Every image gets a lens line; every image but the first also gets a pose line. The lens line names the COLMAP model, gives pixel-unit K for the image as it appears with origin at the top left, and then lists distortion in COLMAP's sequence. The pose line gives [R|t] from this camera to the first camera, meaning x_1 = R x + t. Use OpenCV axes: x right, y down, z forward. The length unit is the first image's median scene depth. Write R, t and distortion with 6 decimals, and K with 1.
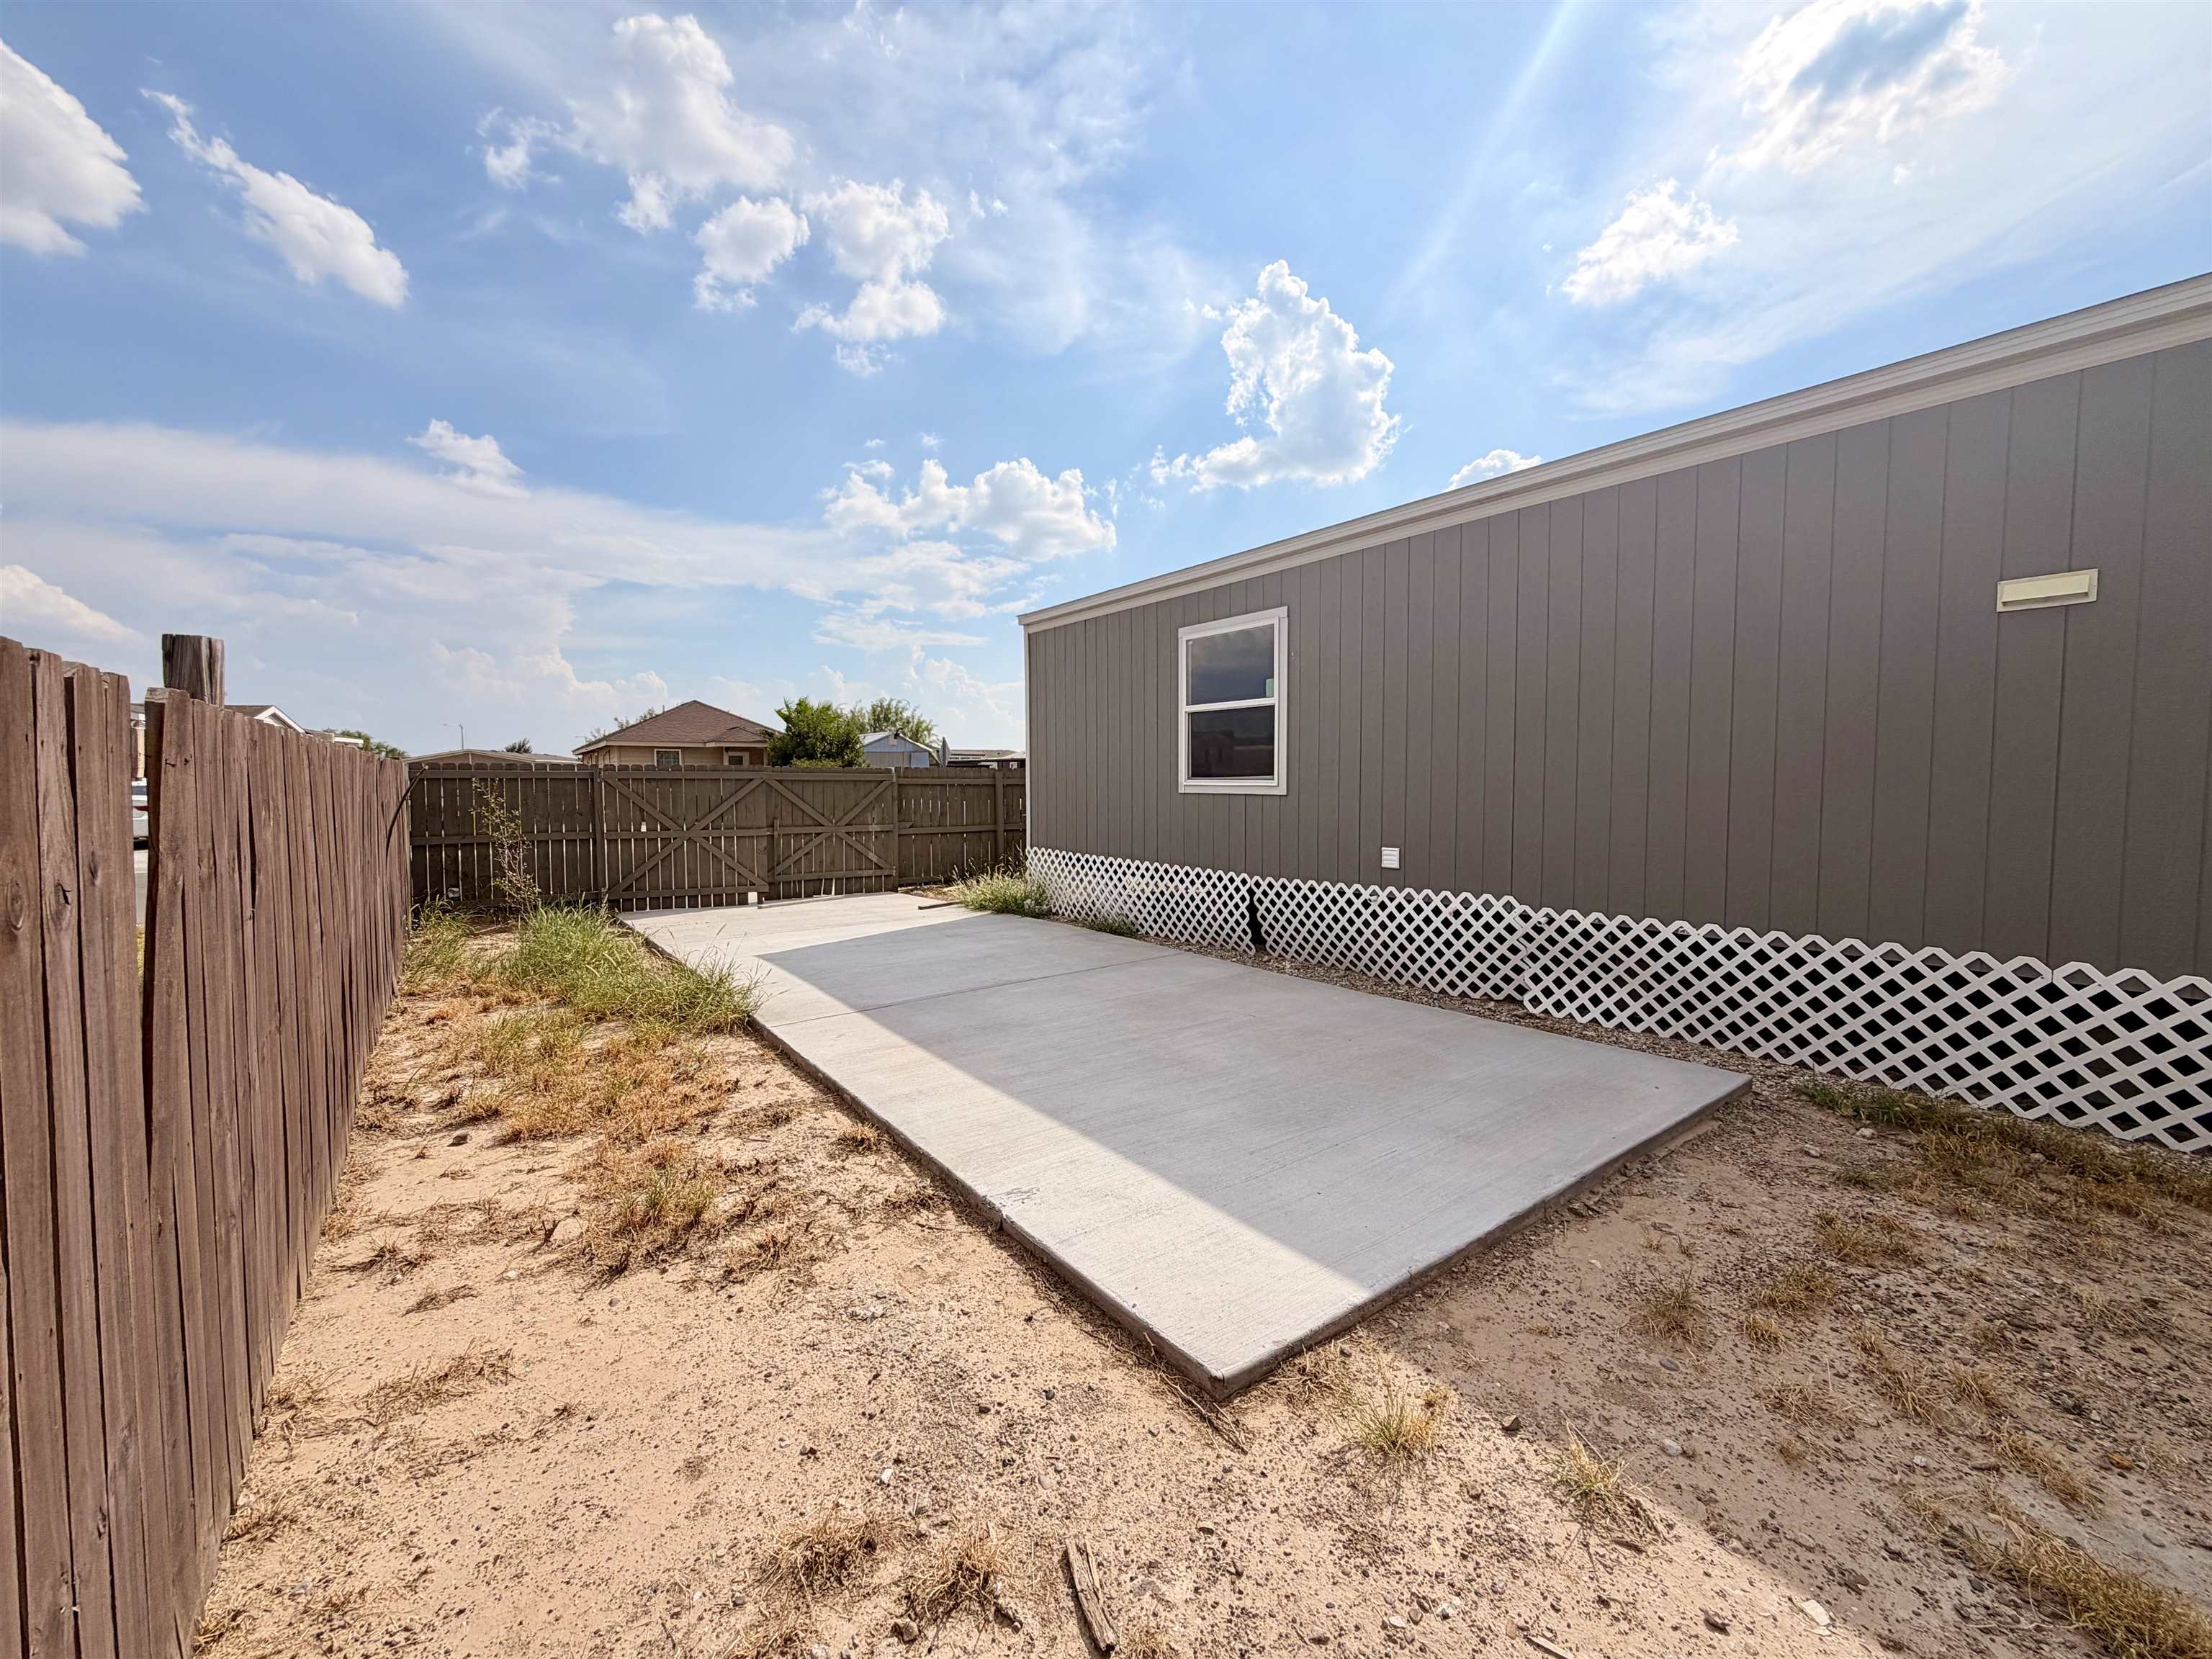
lens RADIAL K [[890.1, 0, 1184.8], [0, 890.1, 812.0], [0, 0, 1]] dist [-0.000825, -0.000026]
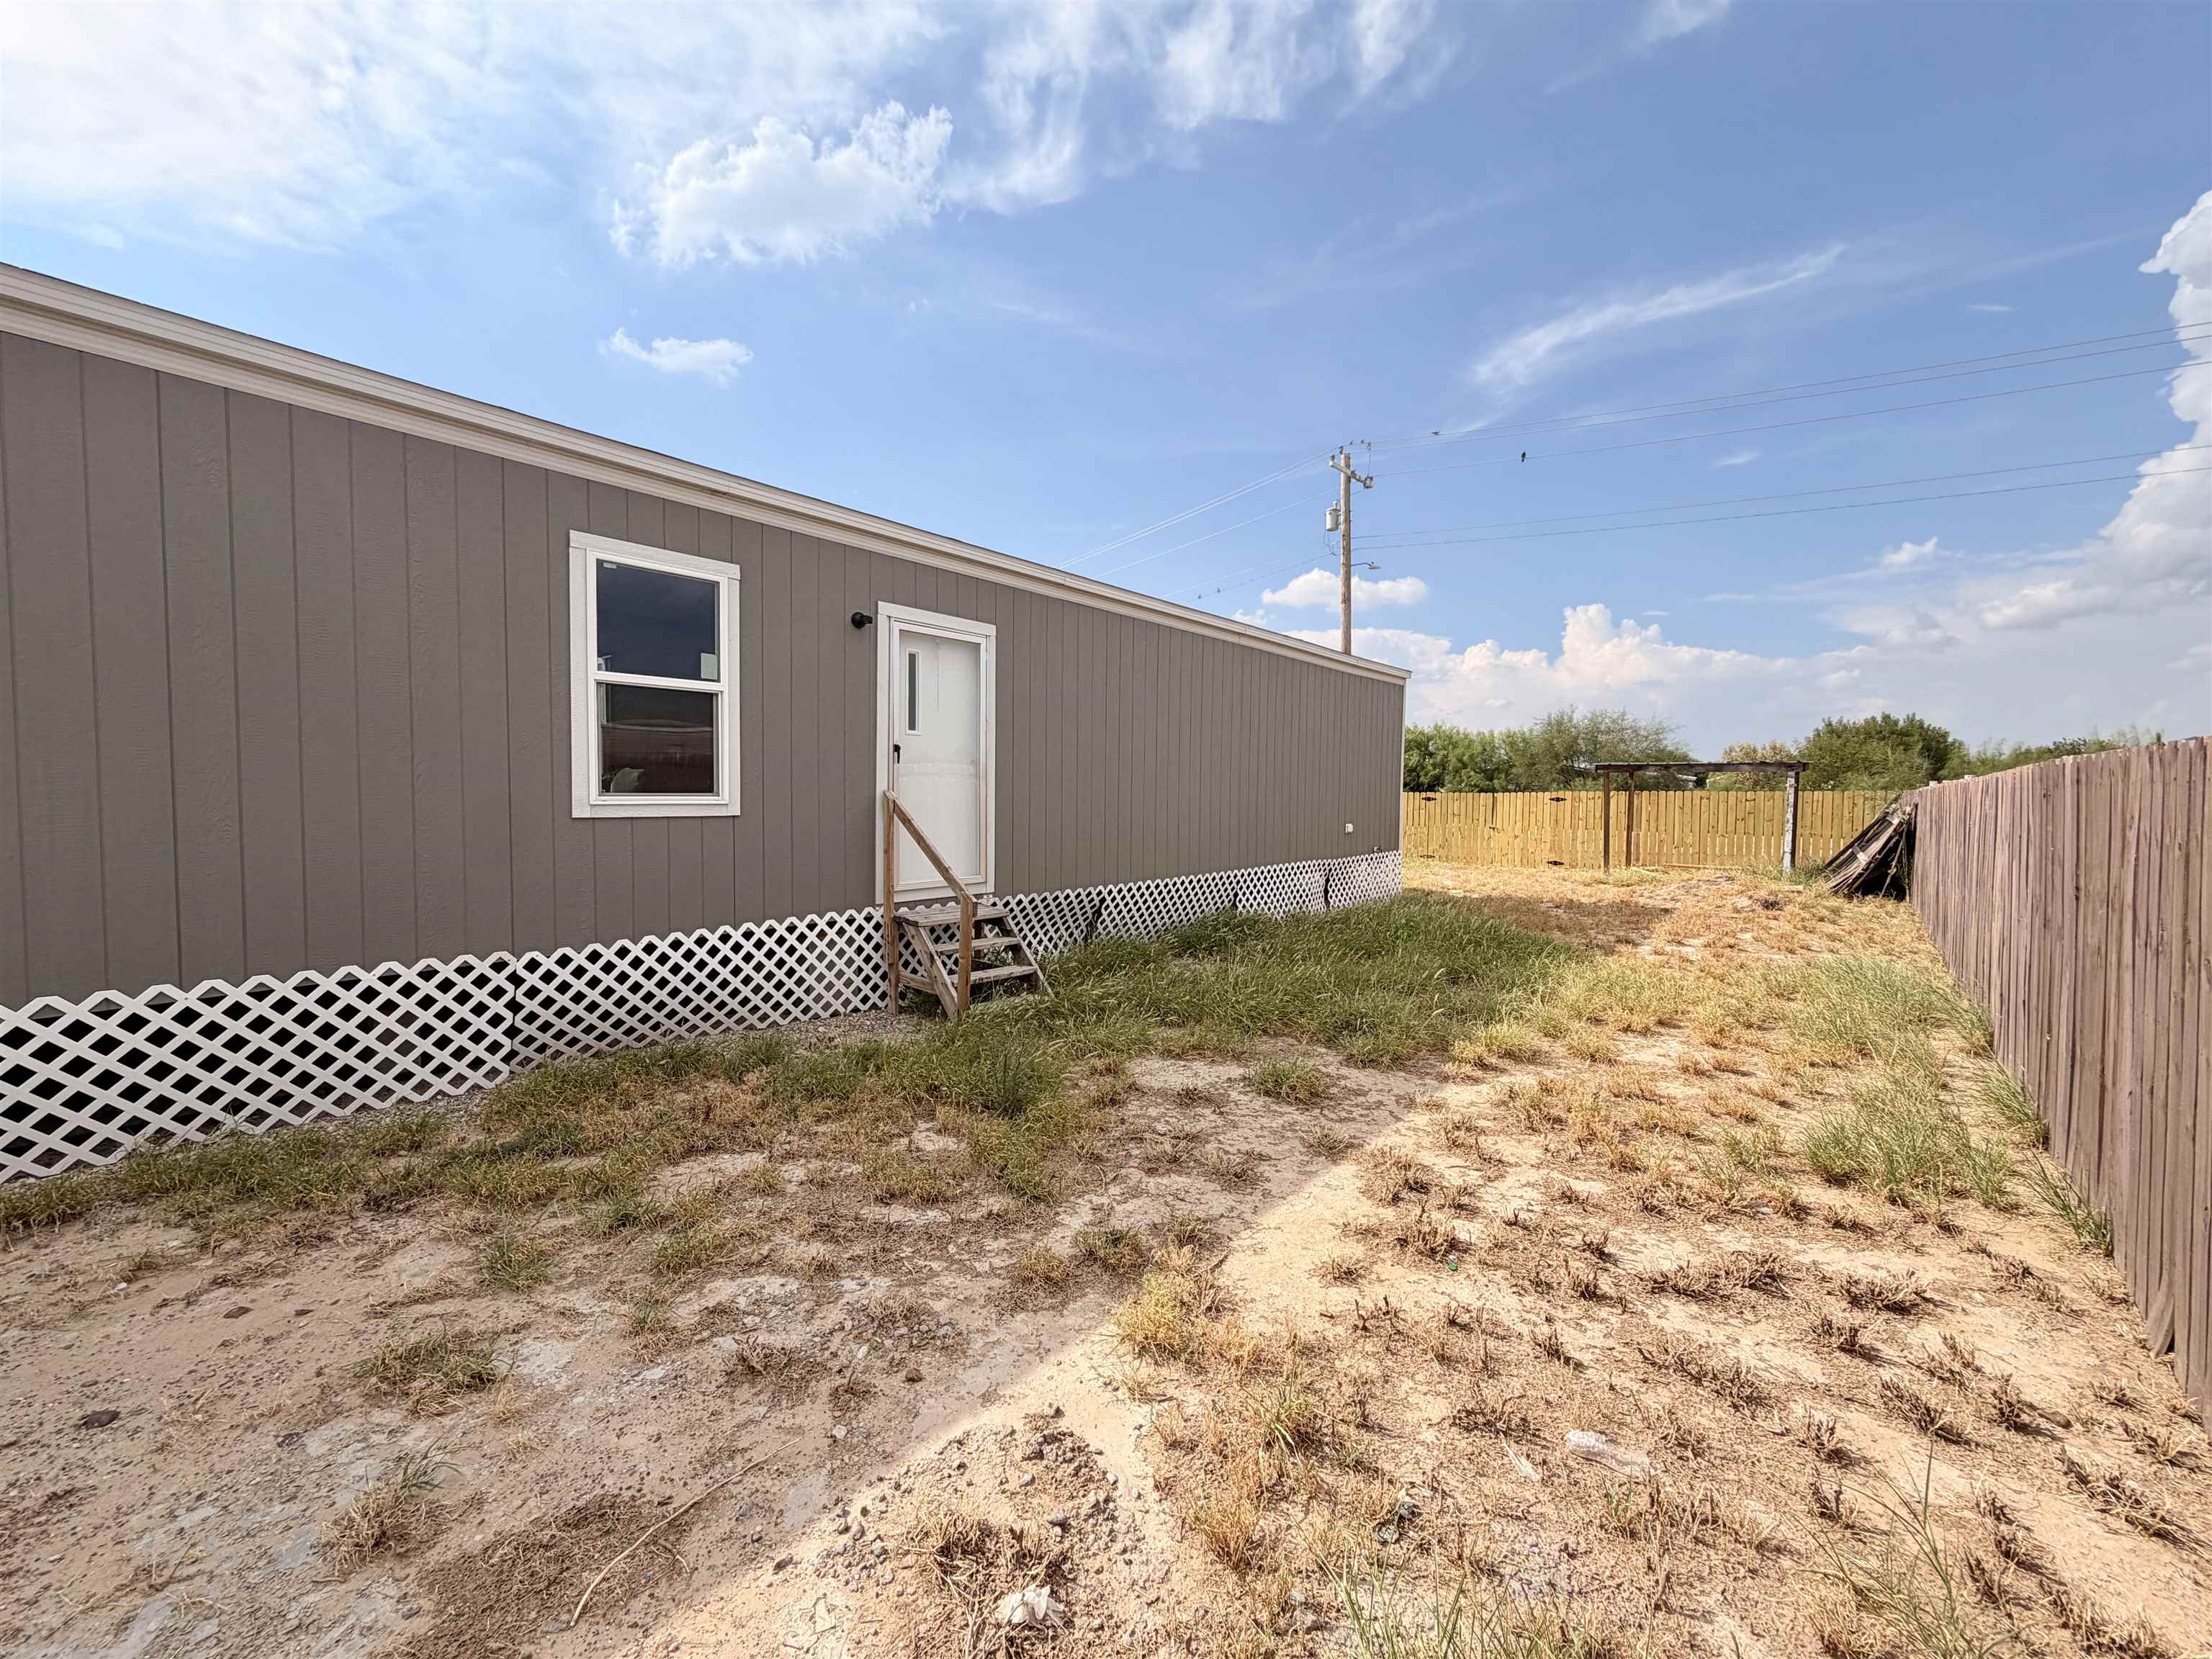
lens RADIAL K [[878.2, 0, 1095.6], [0, 878.2, 839.8], [0, 0, 1]] dist [-0.000533, -0.000470]
pose [[-0.169638, -0.044679, 0.984493, -0.569022], [0.033248, 0.998144, 0.051027, -0.023095], [-0.984945, 0.041389, -0.167838, 0.702842]]
